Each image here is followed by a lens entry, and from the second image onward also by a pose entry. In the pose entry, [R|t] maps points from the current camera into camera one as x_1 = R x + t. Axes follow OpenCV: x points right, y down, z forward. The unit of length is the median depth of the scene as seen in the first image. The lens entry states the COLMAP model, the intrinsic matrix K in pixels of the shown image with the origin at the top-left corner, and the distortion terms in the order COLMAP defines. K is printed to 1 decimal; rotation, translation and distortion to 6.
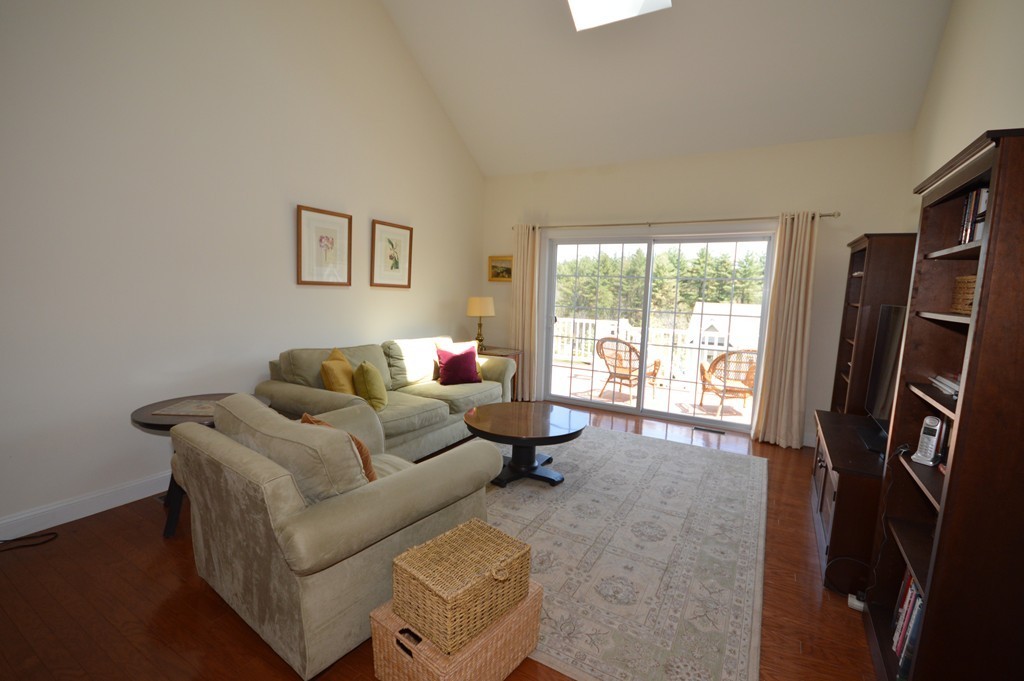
lens RADIAL K [[455.6, 0, 513.8], [0, 455.6, 341.7], [0, 0, 1]] dist [-0.002757, -0.006318]
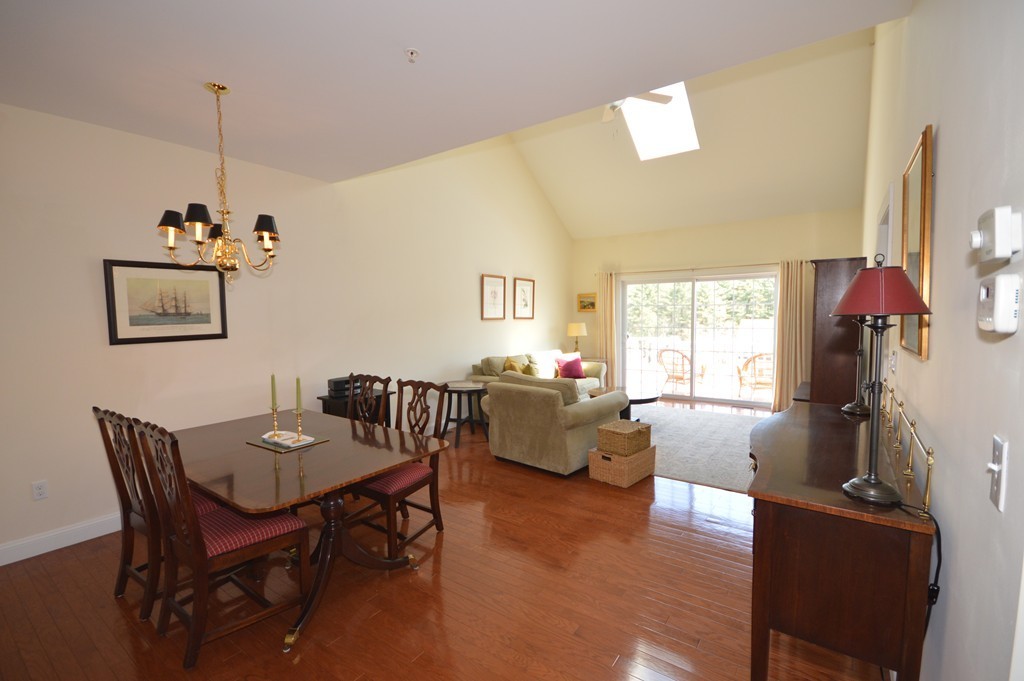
lens RADIAL K [[455.6, 0, 515.4], [0, 455.6, 342.3], [0, 0, 1]] dist [-0.002757, -0.006318]
pose [[0.995360, -0.037725, -0.088516, -0.156461], [0.032815, 0.997875, -0.056285, 0.043808], [0.090451, 0.053119, 0.994483, -0.520695]]
